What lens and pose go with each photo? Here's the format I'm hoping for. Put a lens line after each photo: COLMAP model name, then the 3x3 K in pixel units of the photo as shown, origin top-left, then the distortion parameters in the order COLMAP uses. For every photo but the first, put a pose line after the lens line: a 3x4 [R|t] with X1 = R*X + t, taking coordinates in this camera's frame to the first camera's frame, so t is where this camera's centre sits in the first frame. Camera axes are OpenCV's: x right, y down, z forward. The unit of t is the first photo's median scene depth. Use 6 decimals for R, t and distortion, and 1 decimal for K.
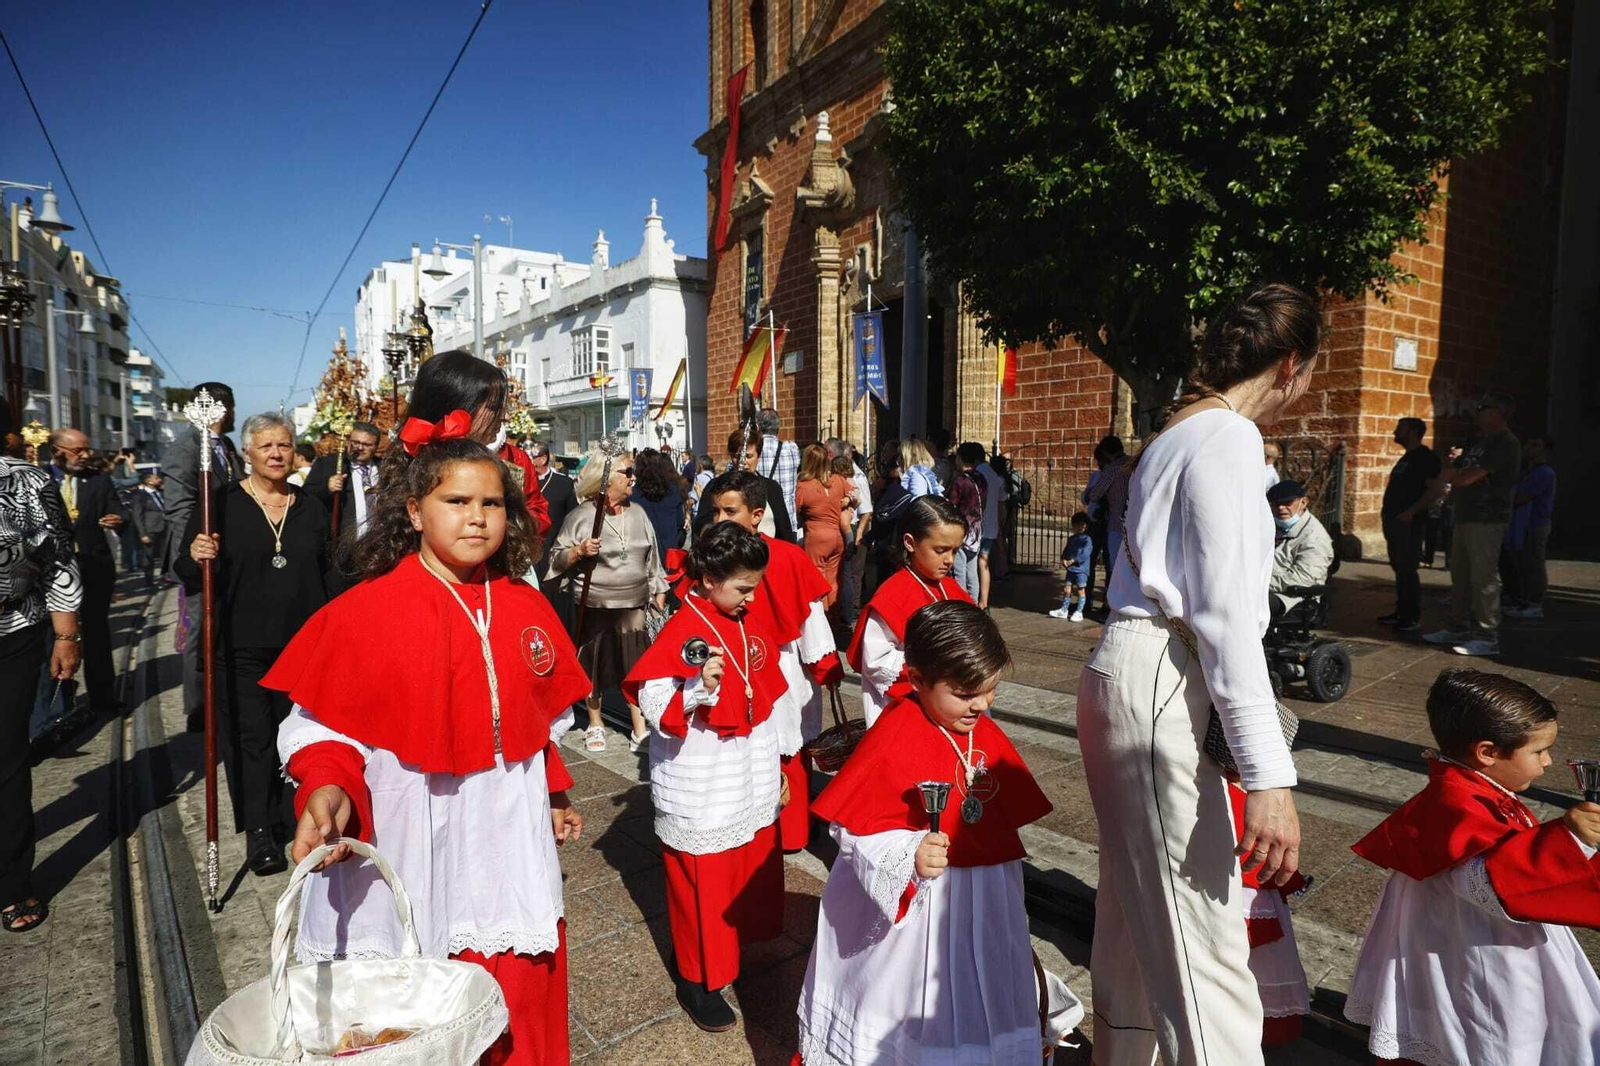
lens RADIAL K [[863.1, 0, 805.4], [0, 863.1, 528.2], [0, 0, 1]] dist [-0.000676, 0.002399]
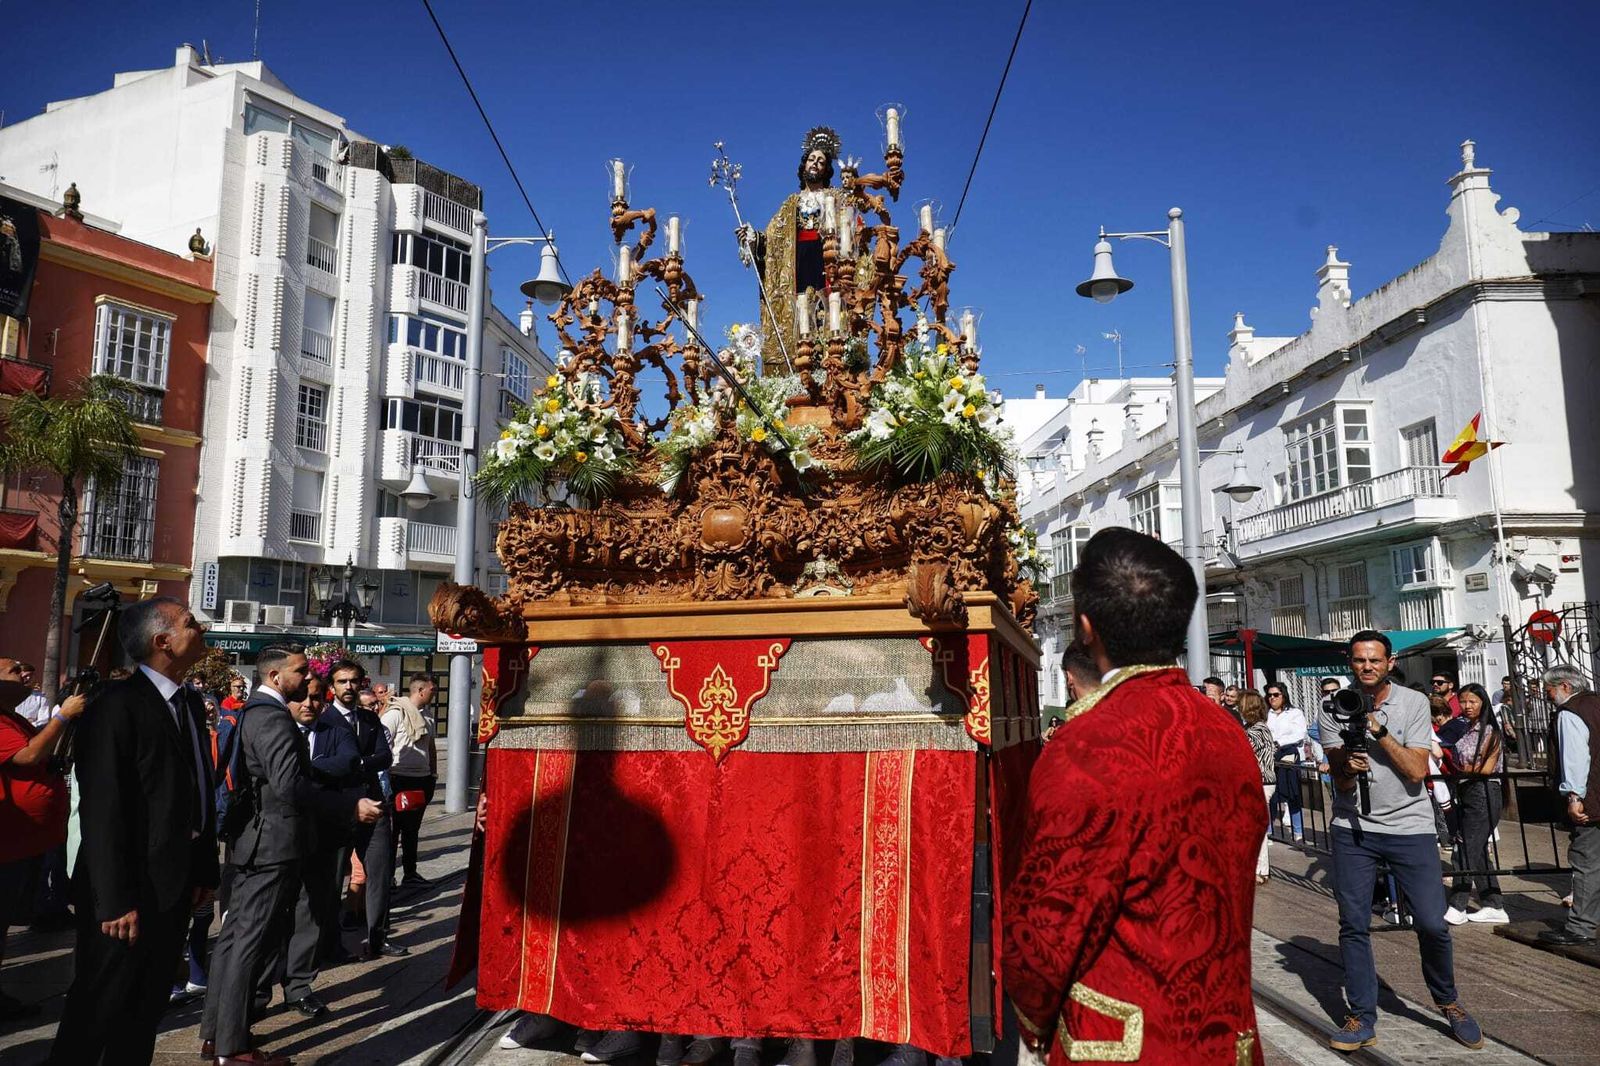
lens RADIAL K [[1037.6, 0, 792.7], [0, 1037.6, 529.3], [0, 0, 1]] dist [-0.006004, -0.001421]
pose [[0.827013, -0.086714, -0.555455, -0.201282], [-0.029218, 0.980068, -0.196504, -0.019039], [0.561423, 0.178741, 0.807995, 0.335607]]
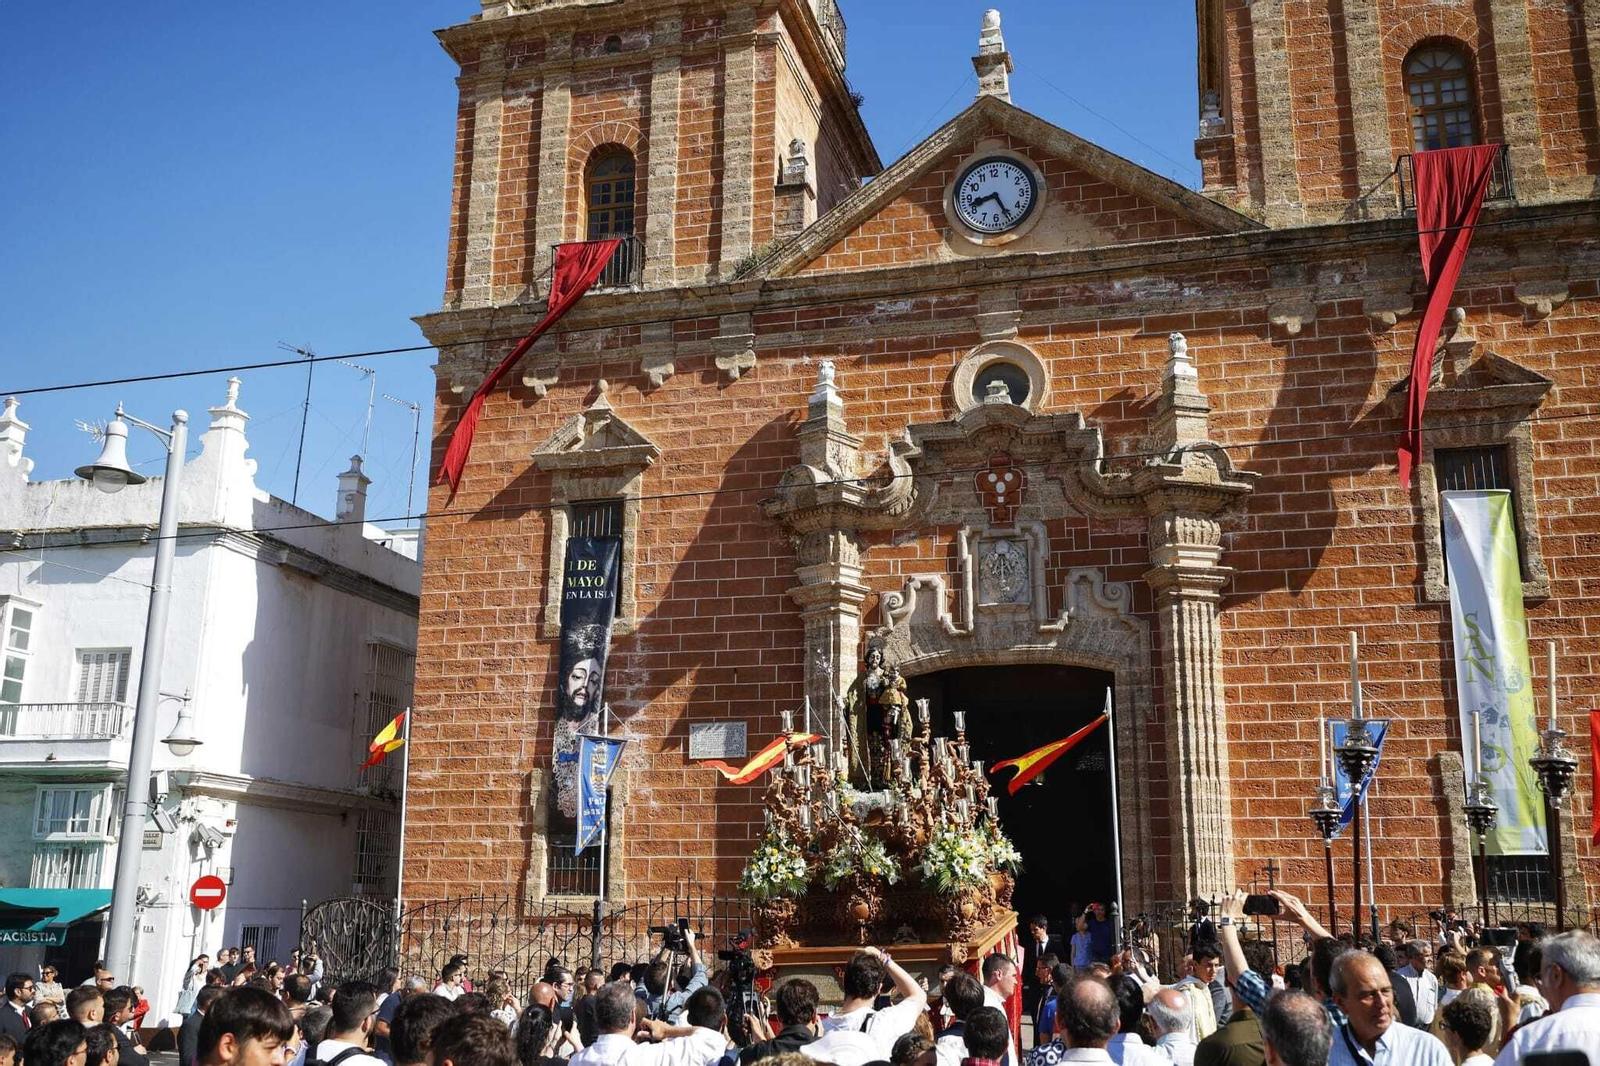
lens RADIAL K [[1552.5, 0, 787.8], [0, 1552.5, 503.1], [0, 0, 1]] dist [-0.005365, 0.000000]
pose [[0.738793, 0.175390, 0.650710, -0.557177], [0.041402, 0.951906, -0.303580, -0.024392], [-0.672659, 0.251223, 0.696000, 0.183275]]
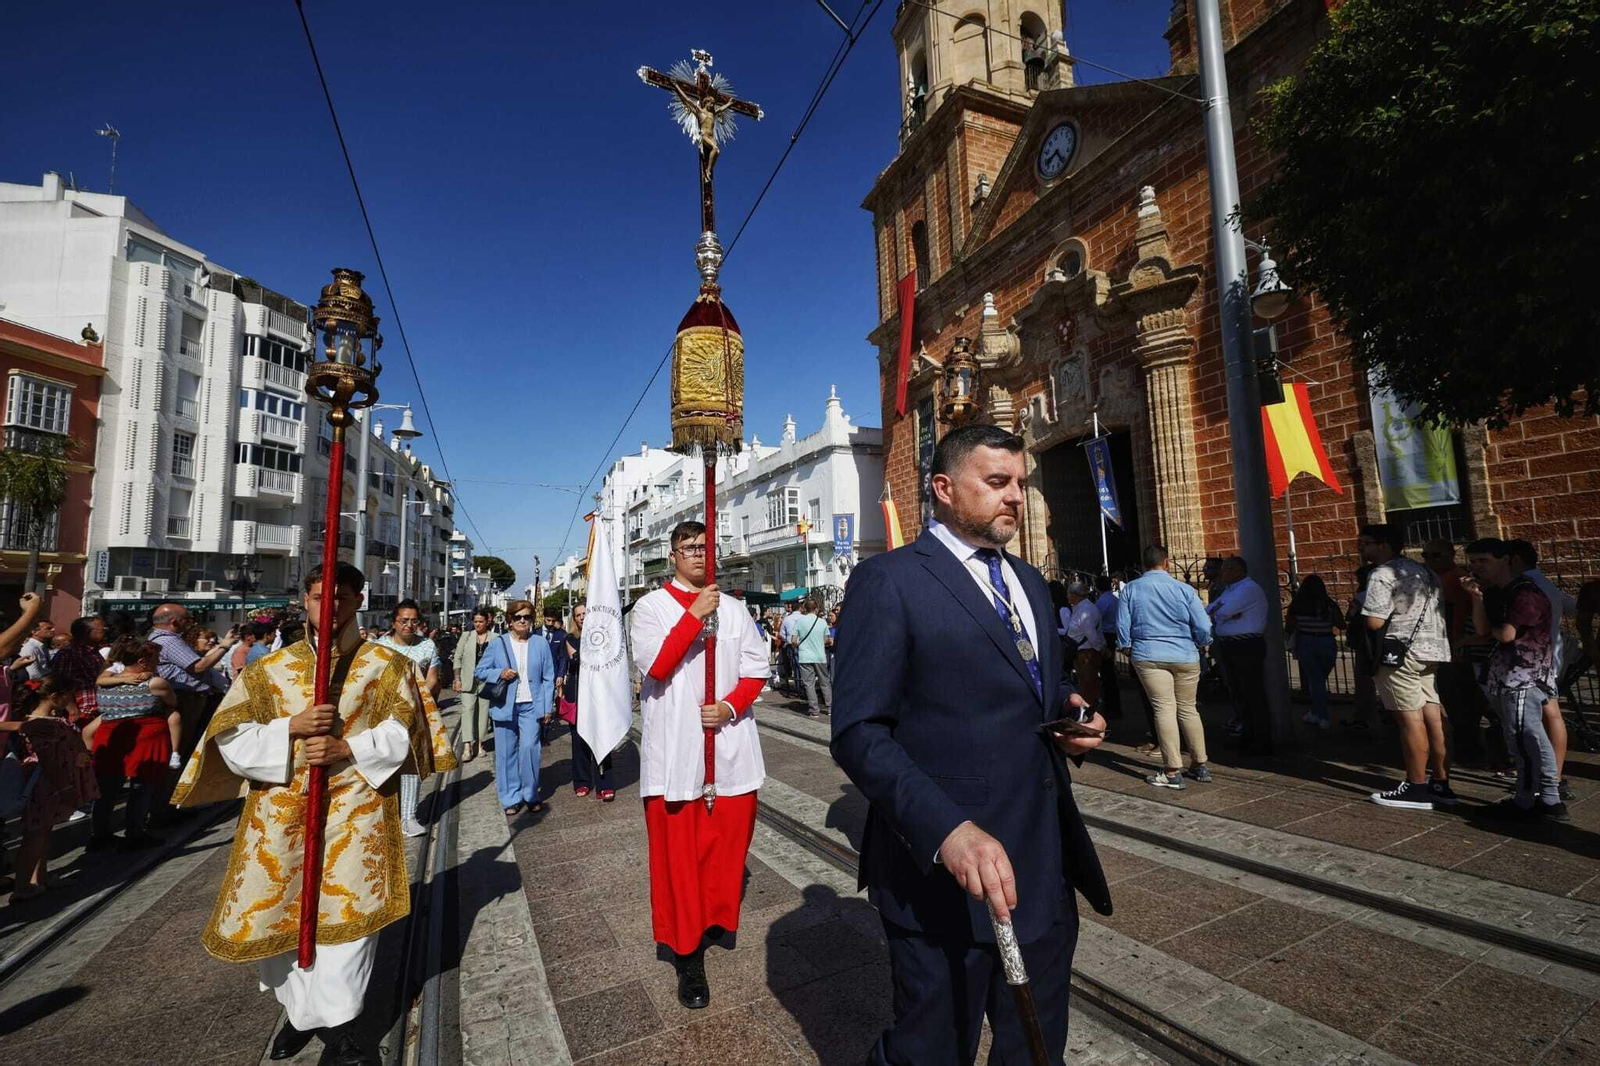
lens RADIAL K [[669.9, 0, 801.2], [0, 669.9, 528.6], [0, 0, 1]] dist [0.000720, 0.000093]
pose [[0.983163, -0.054682, -0.174355, -0.067441], [0.023738, 0.984309, -0.174847, -0.006648], [0.181180, 0.167765, 0.969035, 0.087337]]
